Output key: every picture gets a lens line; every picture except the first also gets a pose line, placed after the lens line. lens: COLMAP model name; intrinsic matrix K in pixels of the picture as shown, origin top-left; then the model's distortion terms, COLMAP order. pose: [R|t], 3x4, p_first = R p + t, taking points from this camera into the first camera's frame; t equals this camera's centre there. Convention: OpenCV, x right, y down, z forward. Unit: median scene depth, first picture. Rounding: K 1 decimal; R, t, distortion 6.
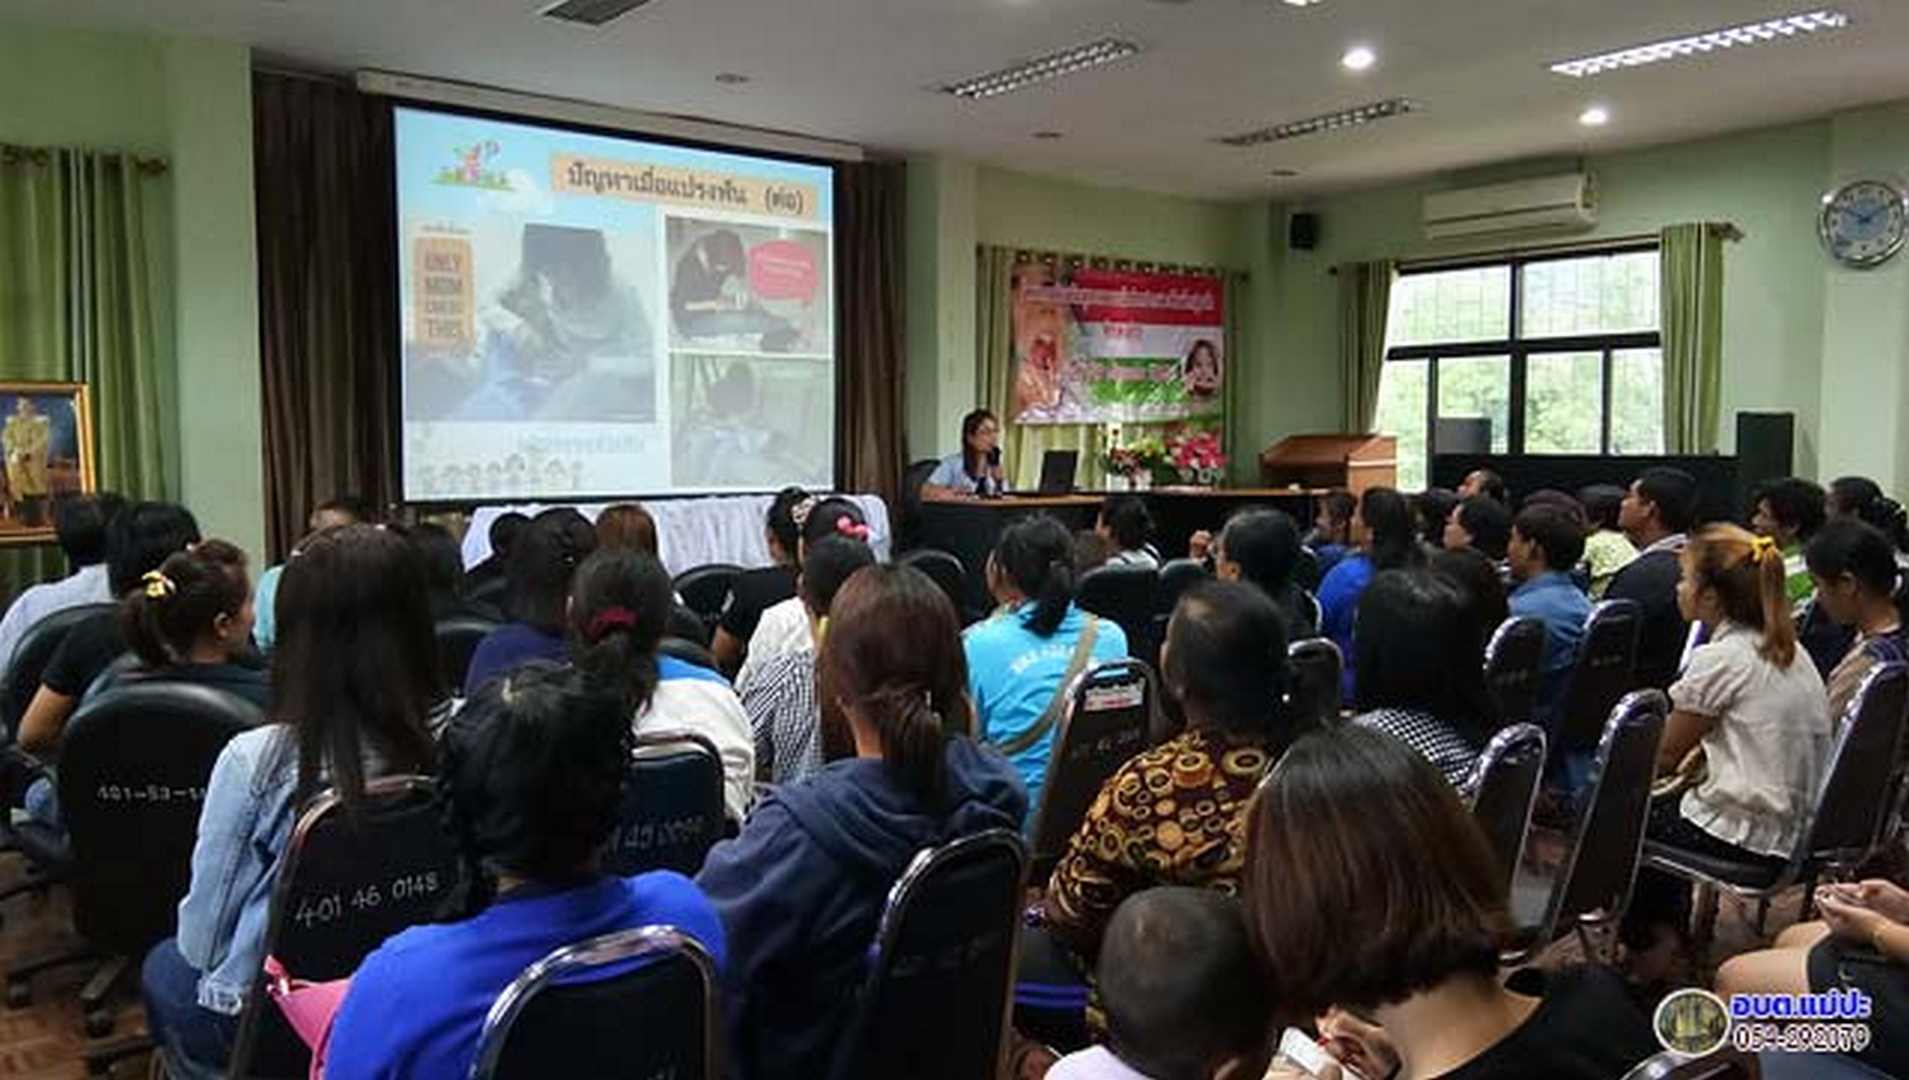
lens RADIAL K [[1463.7, 0, 947.3], [0, 1463.7, 538.2], [0, 0, 1]] dist [0.104725, -0.144324]
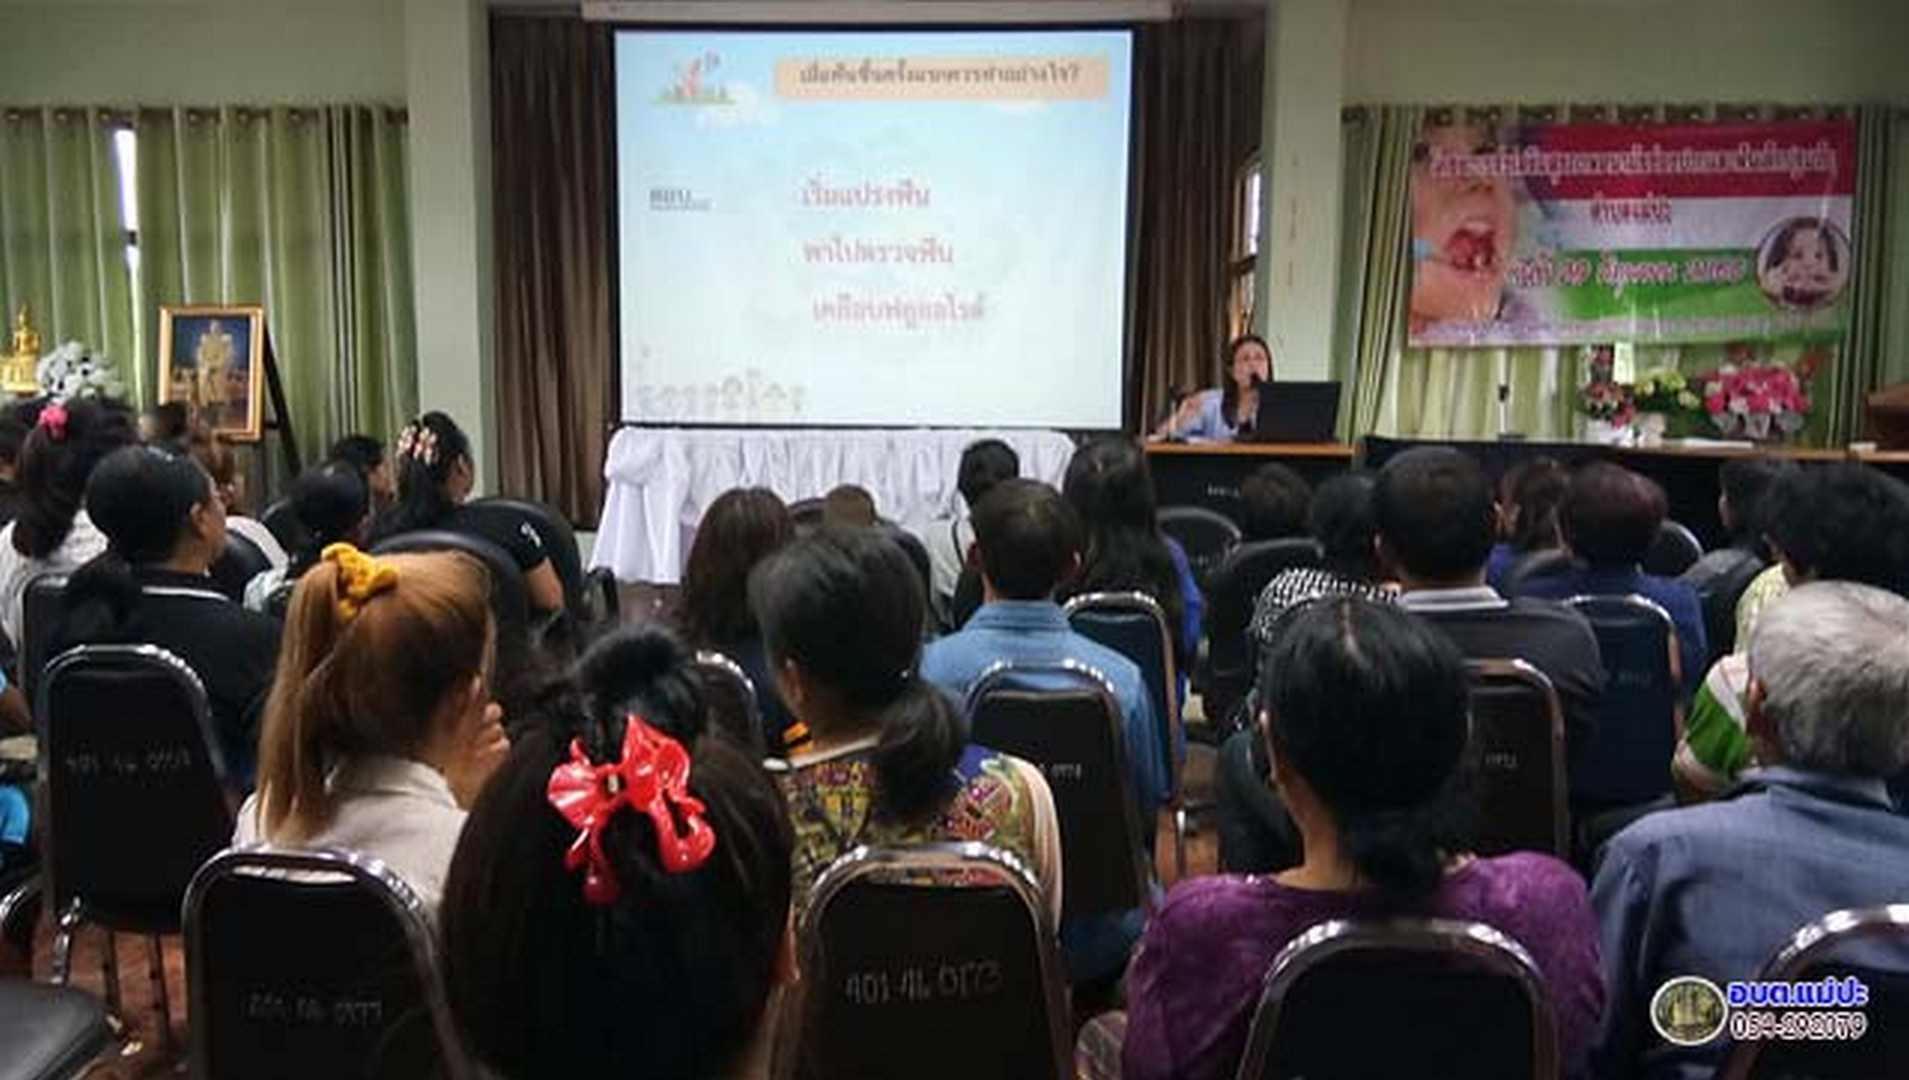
lens RADIAL K [[1472.8, 0, 946.7], [0, 1472.8, 535.9], [0, 0, 1]] dist [0.108755, -0.154925]
pose [[0.758263, 0.081319, -0.646857, 0.359706], [-0.053980, 0.996615, 0.062012, -0.016036], [0.649710, -0.012104, 0.760086, 0.268720]]
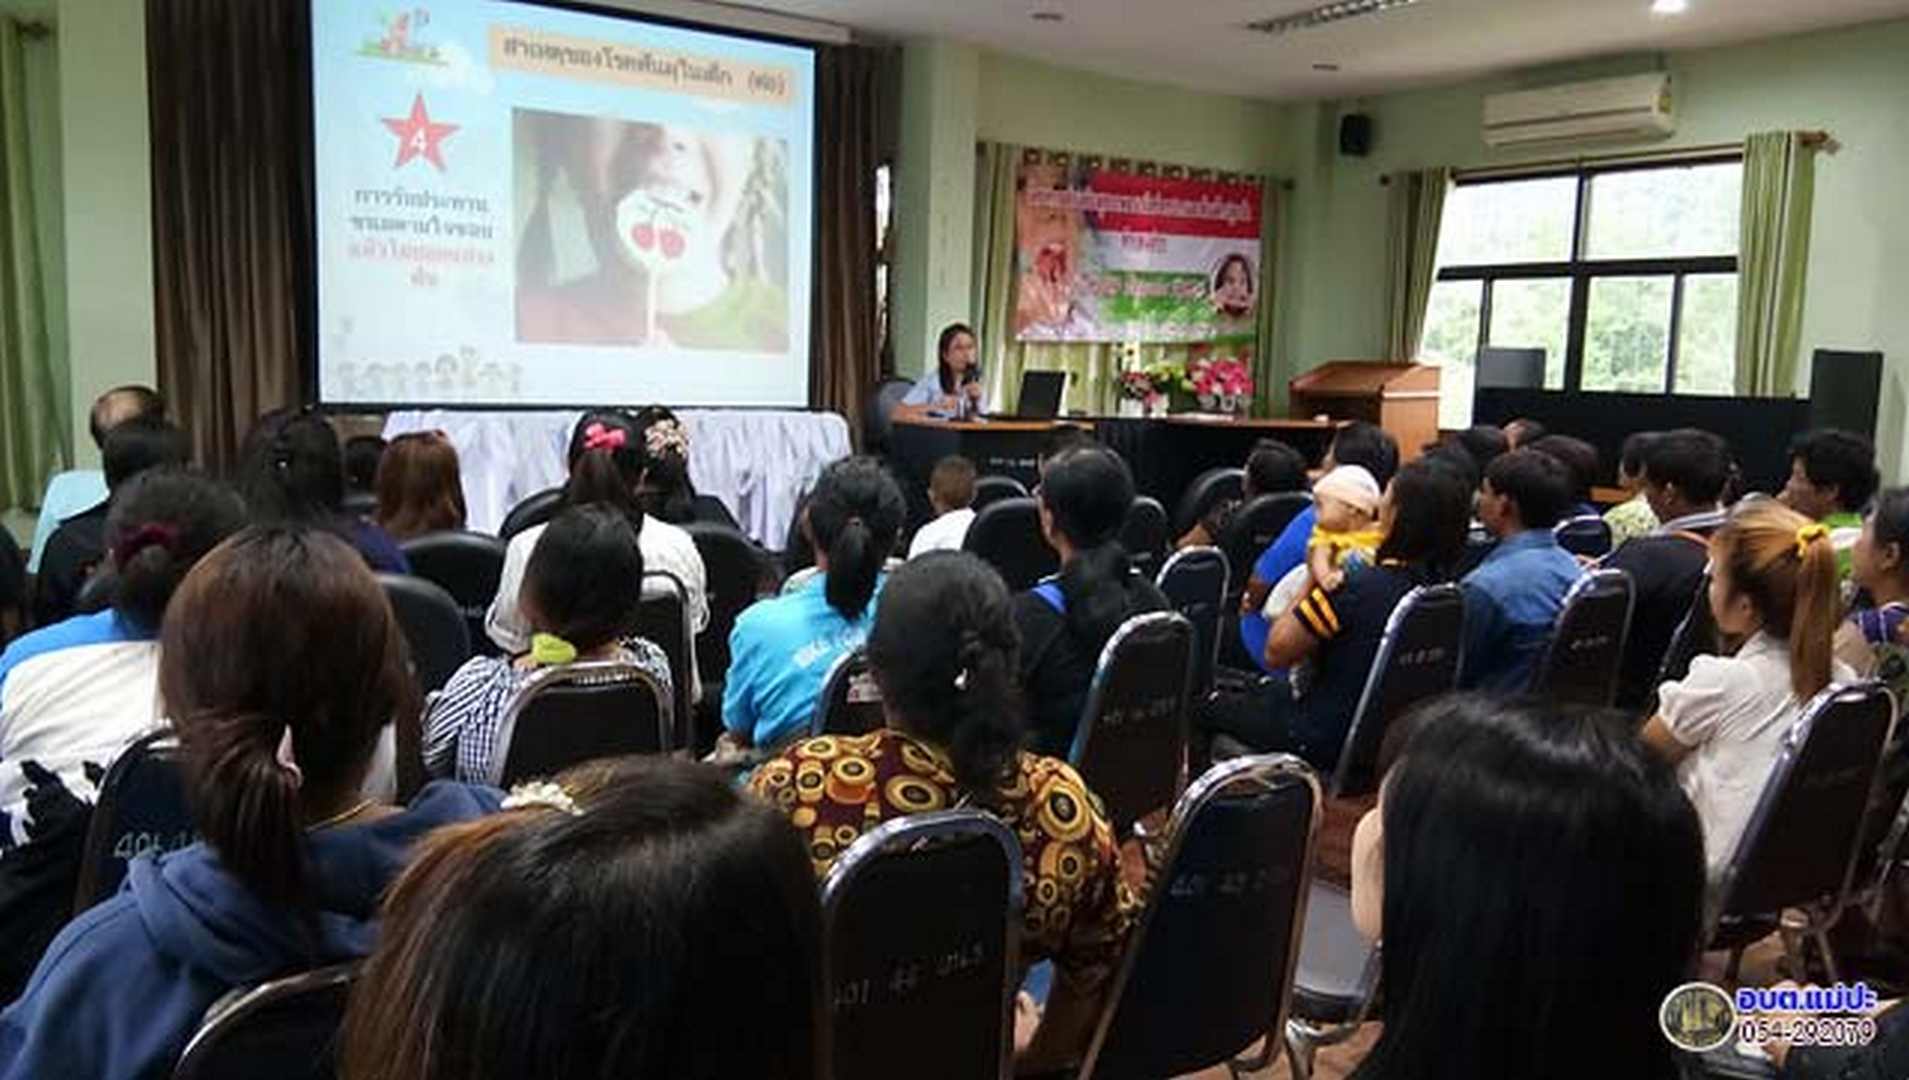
lens RADIAL K [[1472.8, 0, 946.7], [0, 1472.8, 535.9], [0, 0, 1]] dist [0.108755, -0.154925]
pose [[0.997052, 0.038510, -0.066359, 0.068537], [-0.034880, 0.997876, 0.055018, -0.004767], [0.068337, -0.052541, 0.996278, 0.065957]]
